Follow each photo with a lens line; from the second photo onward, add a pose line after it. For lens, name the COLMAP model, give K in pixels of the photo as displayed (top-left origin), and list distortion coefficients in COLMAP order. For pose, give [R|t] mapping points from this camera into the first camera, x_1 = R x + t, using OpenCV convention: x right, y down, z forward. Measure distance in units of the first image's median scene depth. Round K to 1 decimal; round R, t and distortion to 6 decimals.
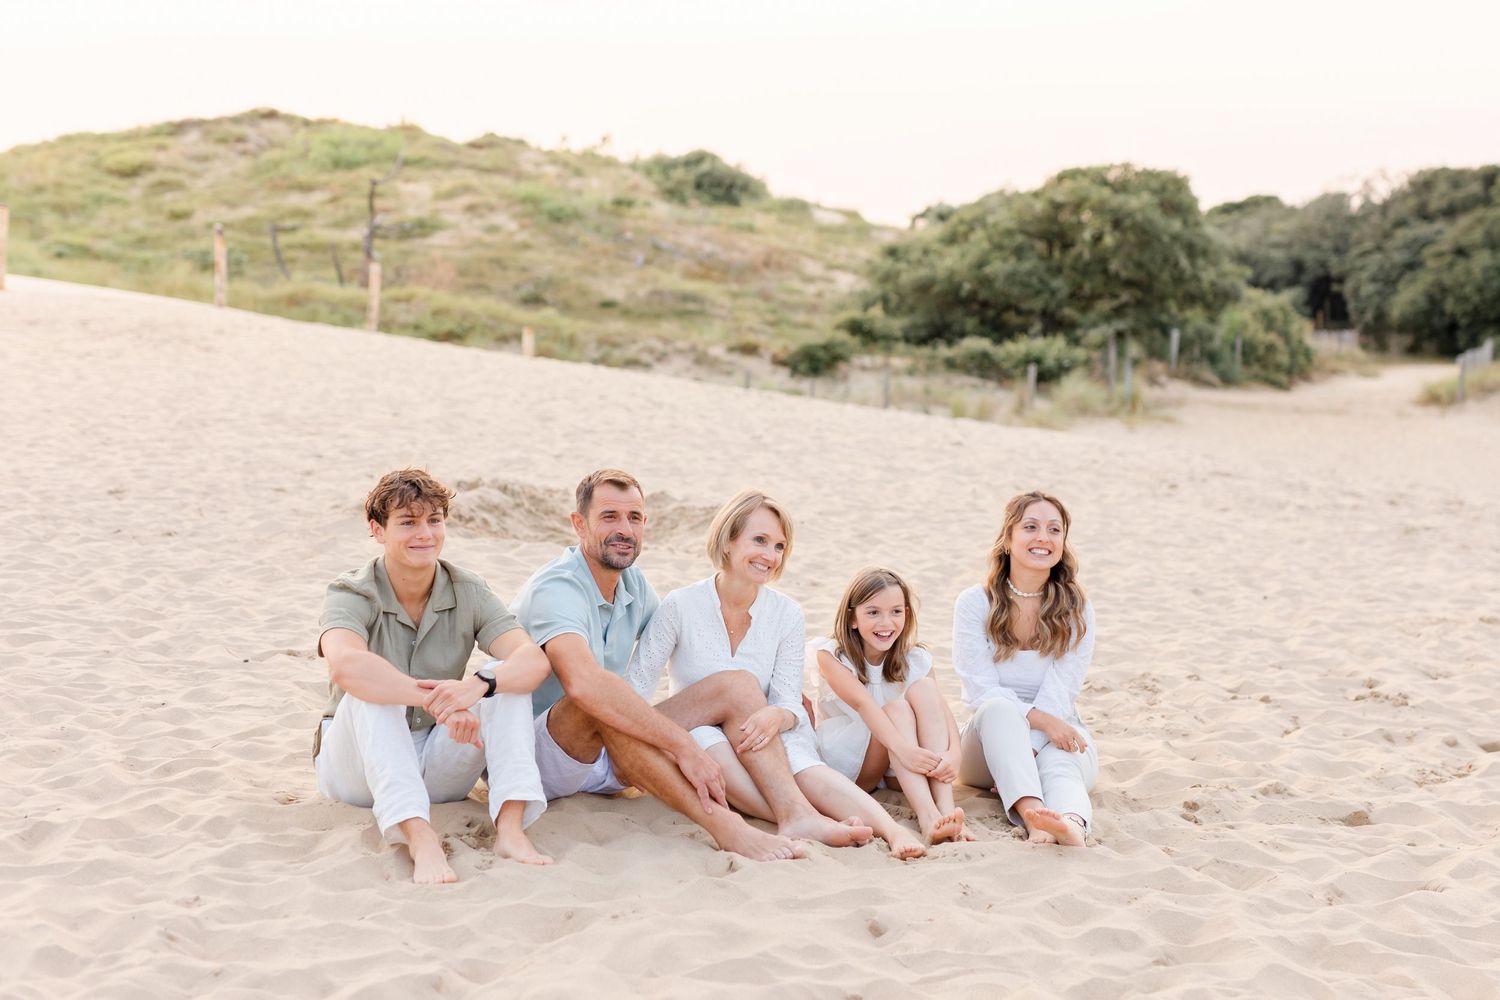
lens RADIAL K [[2197.6, 0, 750.0], [0, 2197.6, 500.0], [0, 0, 1]] dist [-0.002144, 0.044187]
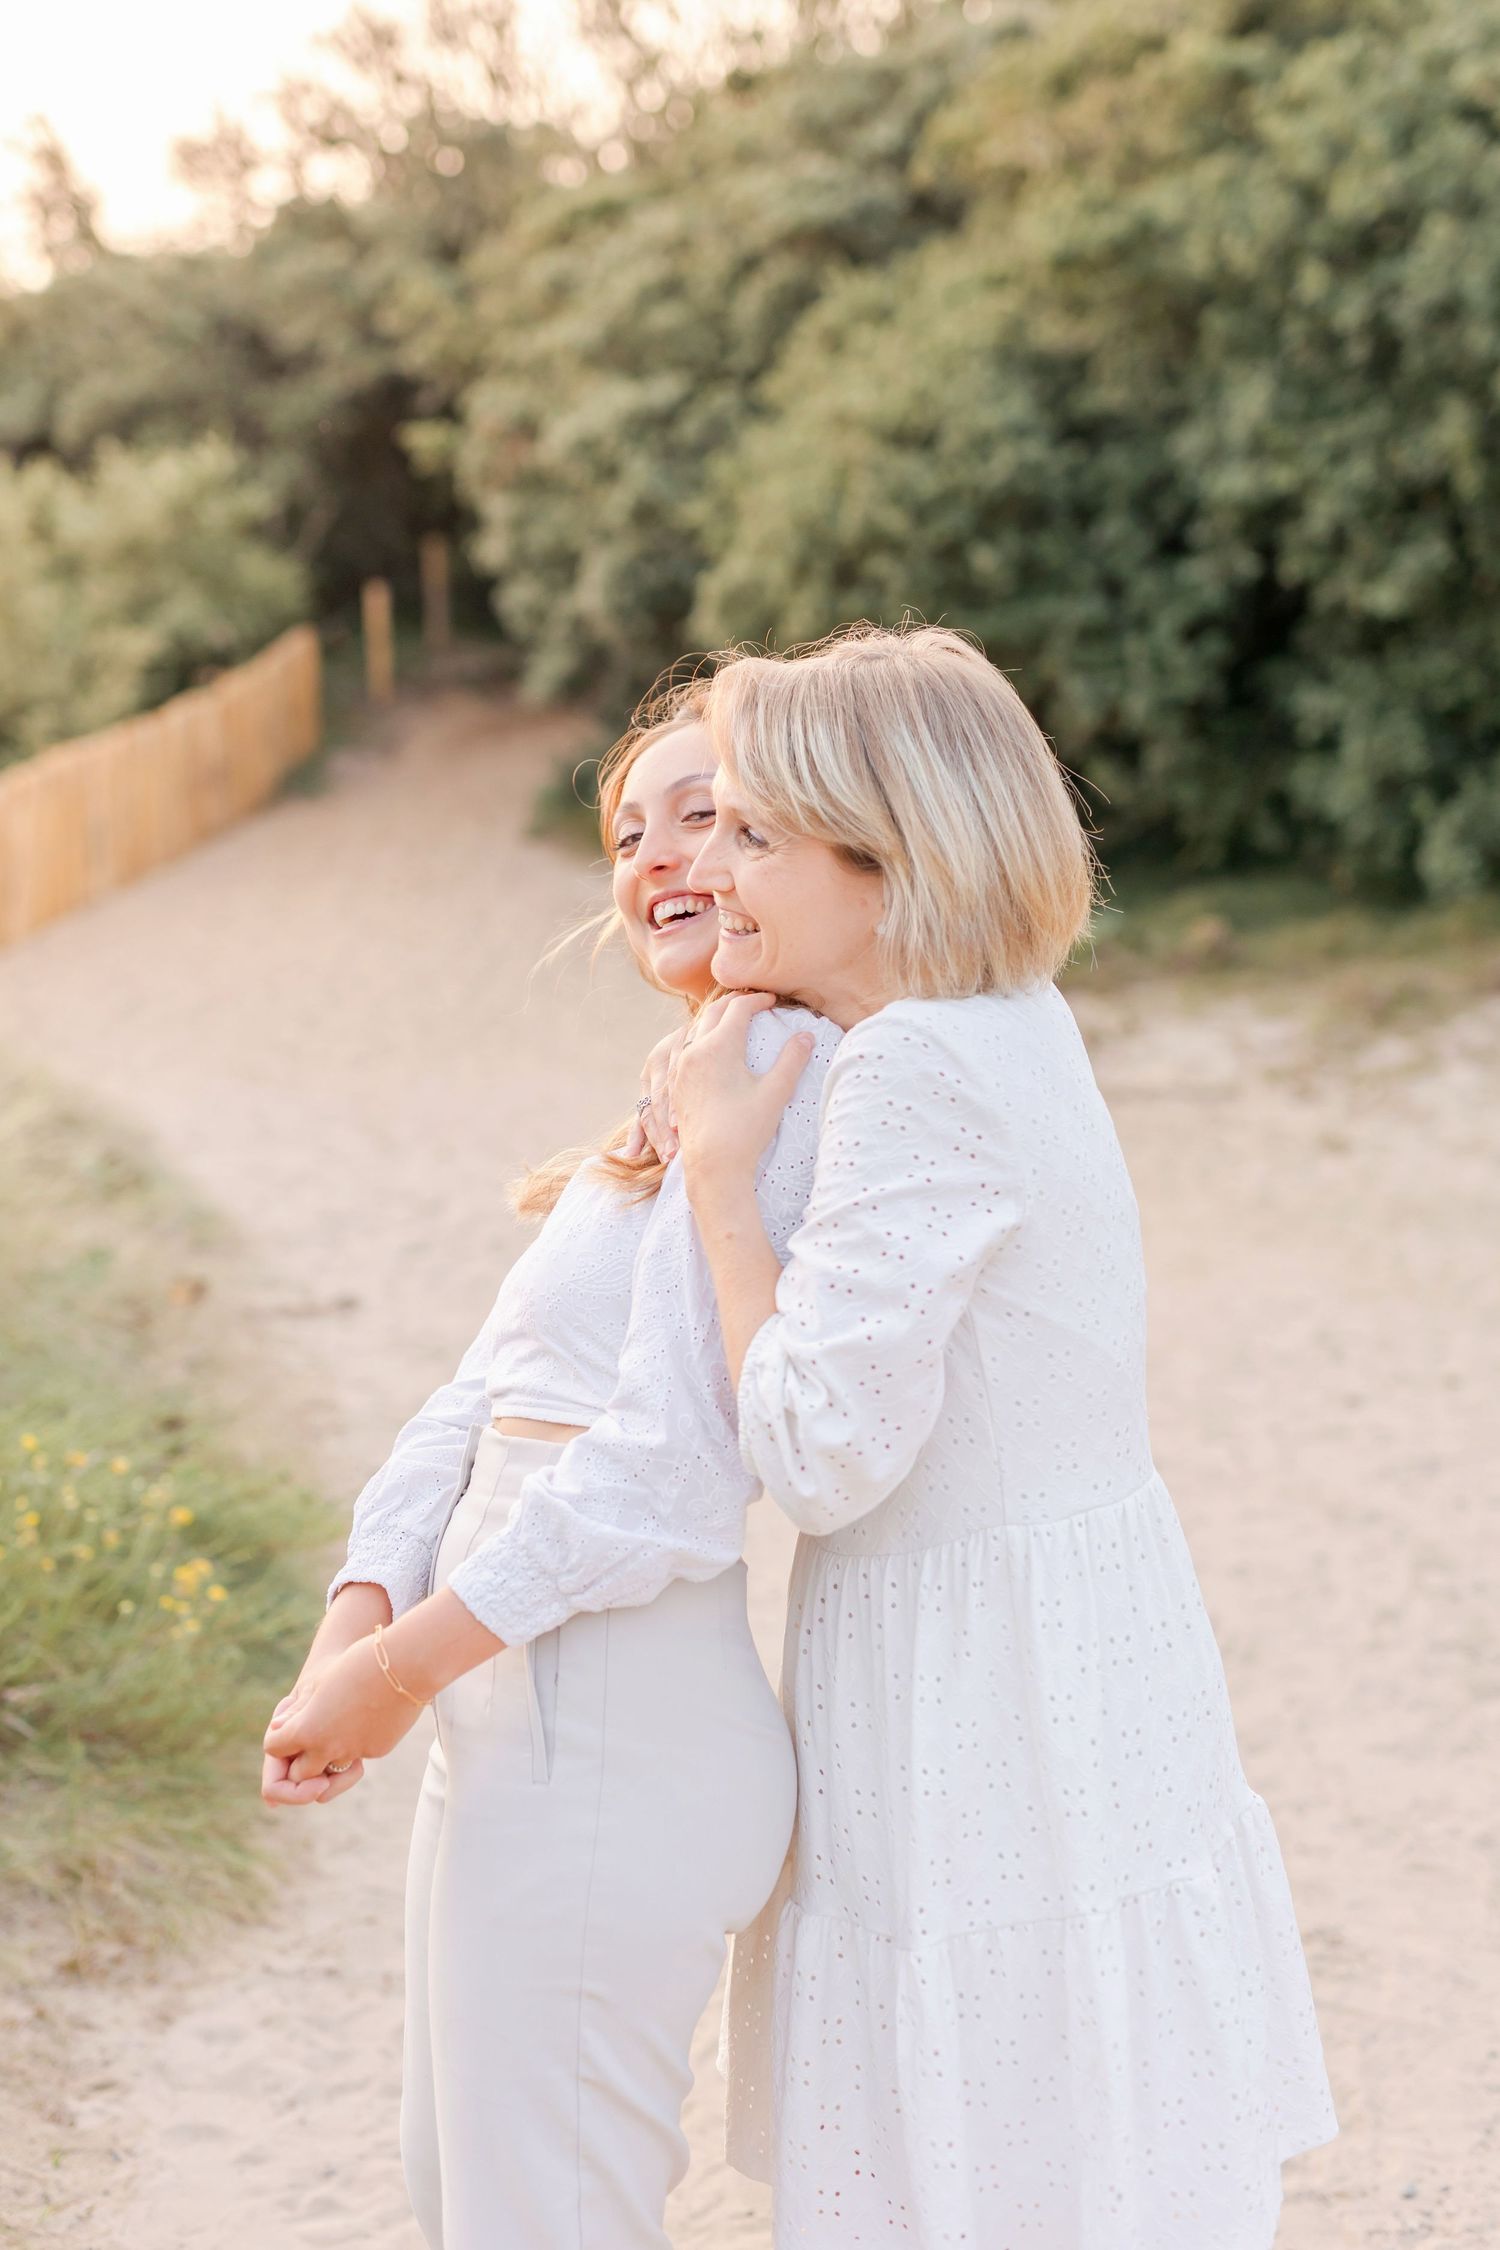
lens RADIAL K [[3296.4, 0, 690.0], [0, 3296.4, 1129.9], [0, 0, 1]] dist [-0.002144, 0.044187]
pose [[0.958221, -0.029102, 0.284543, 0.213508], [0.014725, 0.998510, 0.052536, -0.054952], [-0.285649, -0.046151, 0.957223, 0.747844]]
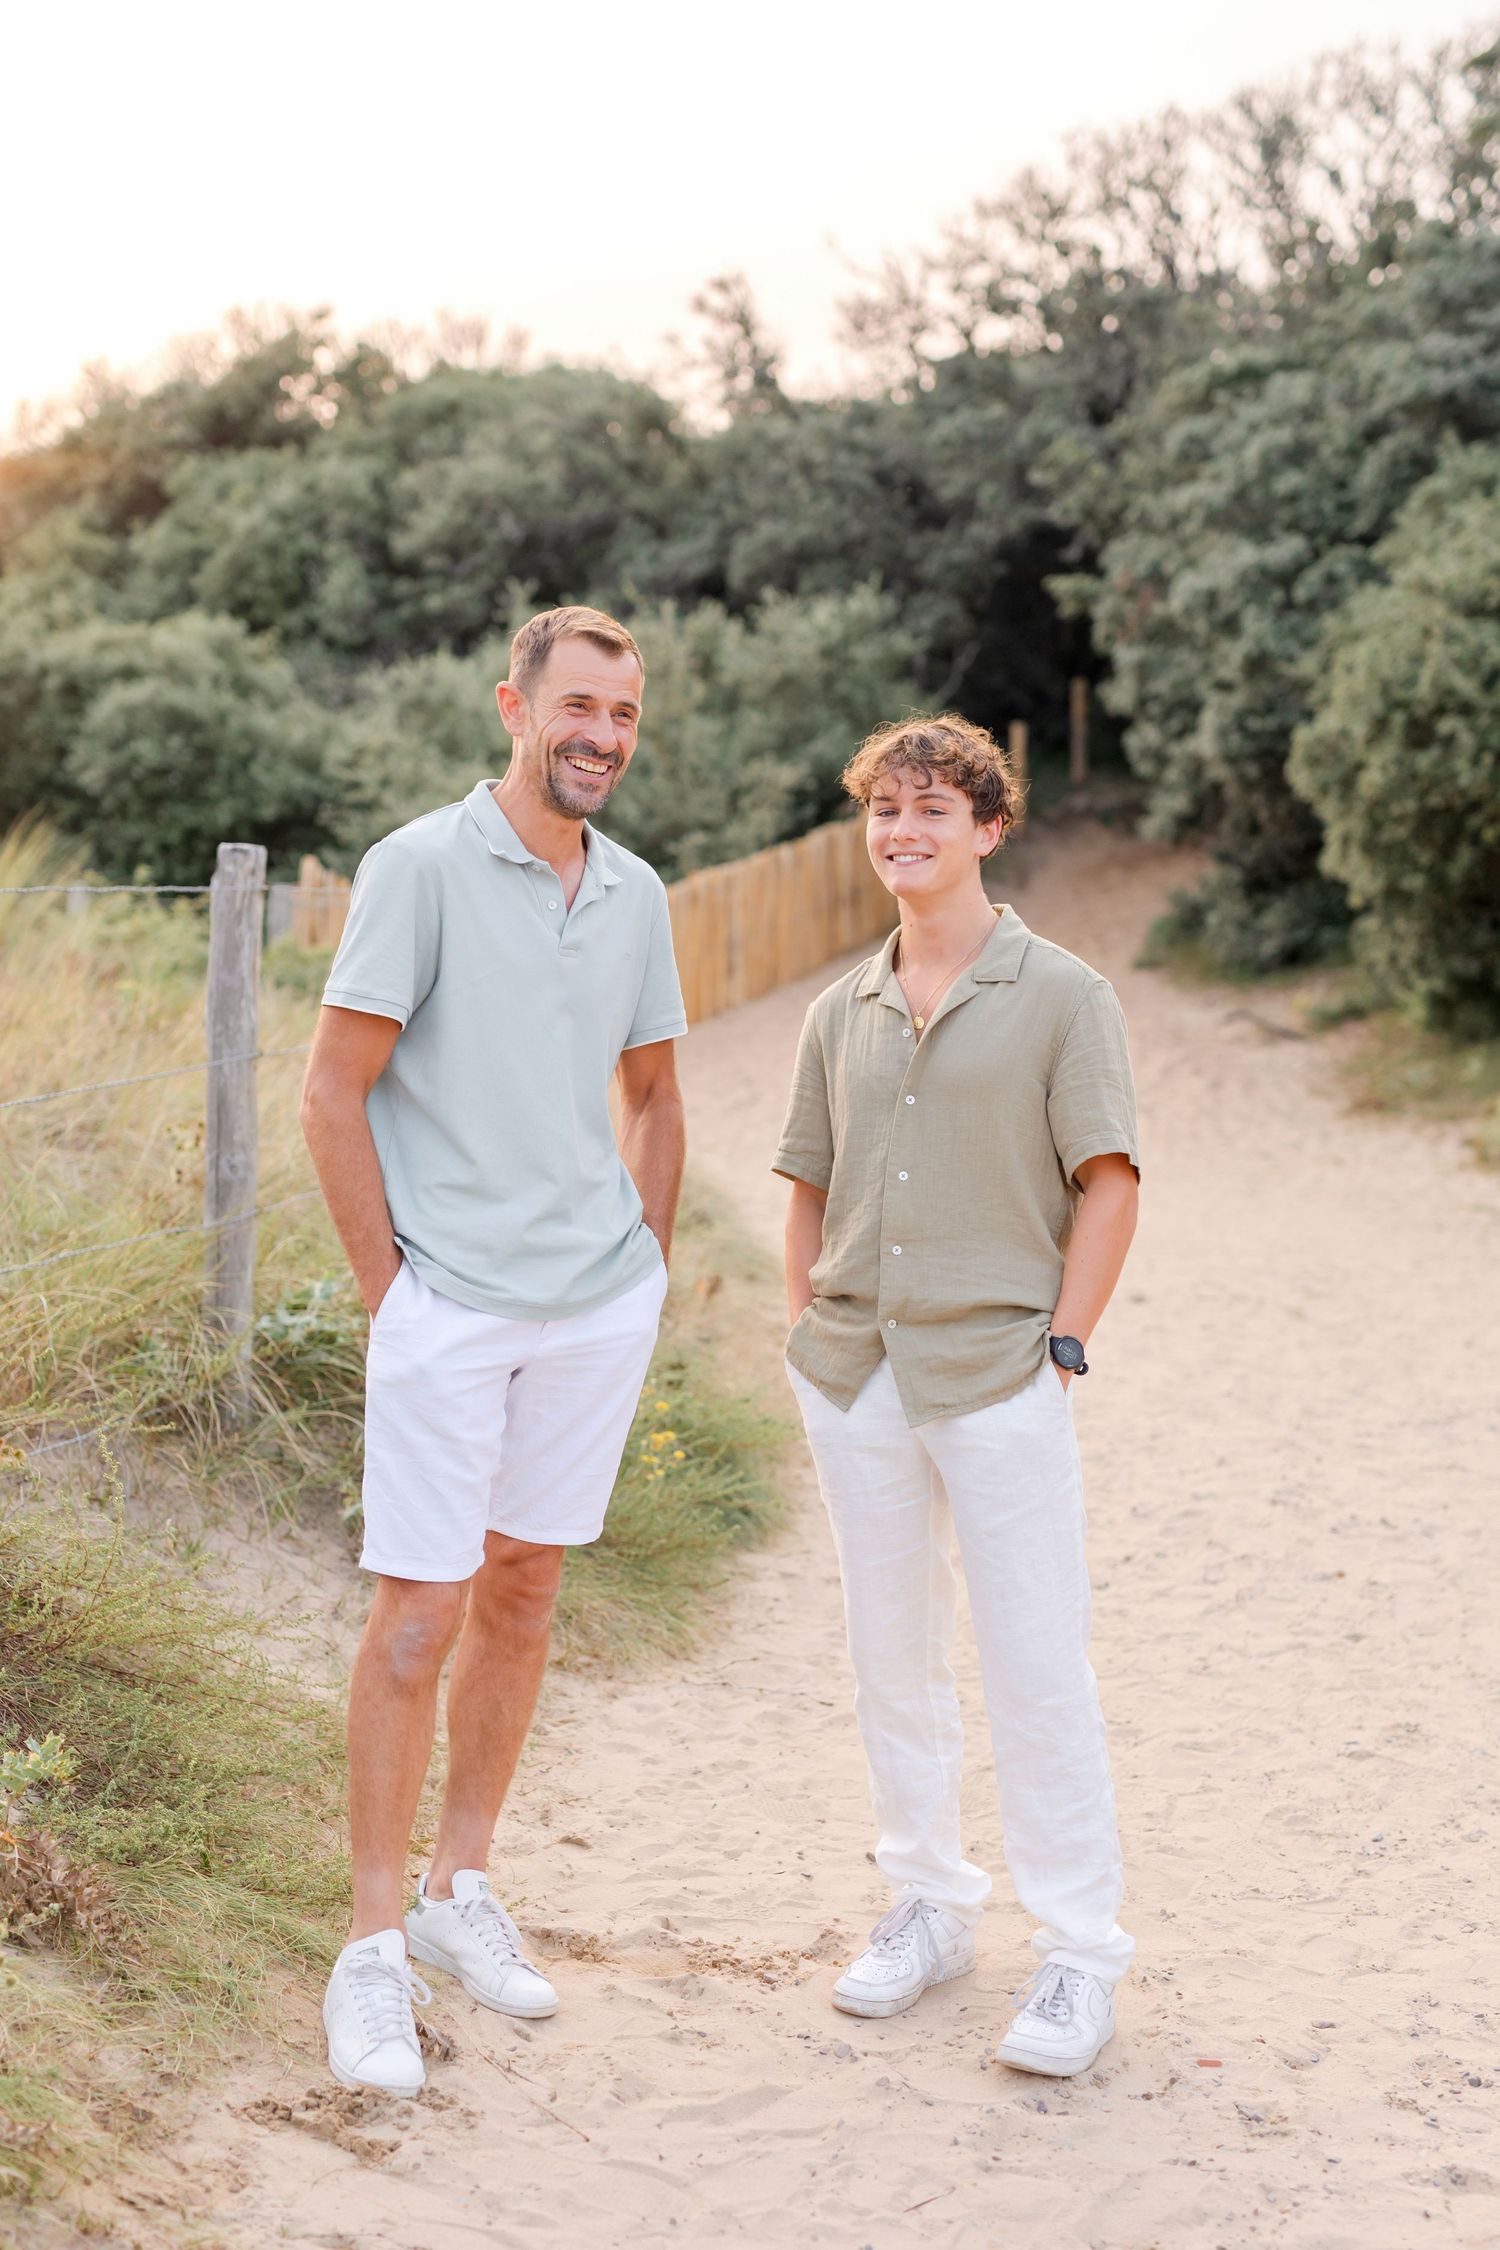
lens RADIAL K [[3333.9, 0, 716.8], [0, 3333.9, 1124.3], [0, 0, 1]] dist [-0.016090, -0.043624]
pose [[0.994724, 0.027538, 0.098823, 0.213819], [-0.029008, 0.999488, 0.013465, -0.054100], [-0.098402, -0.016260, 0.995014, 0.729152]]
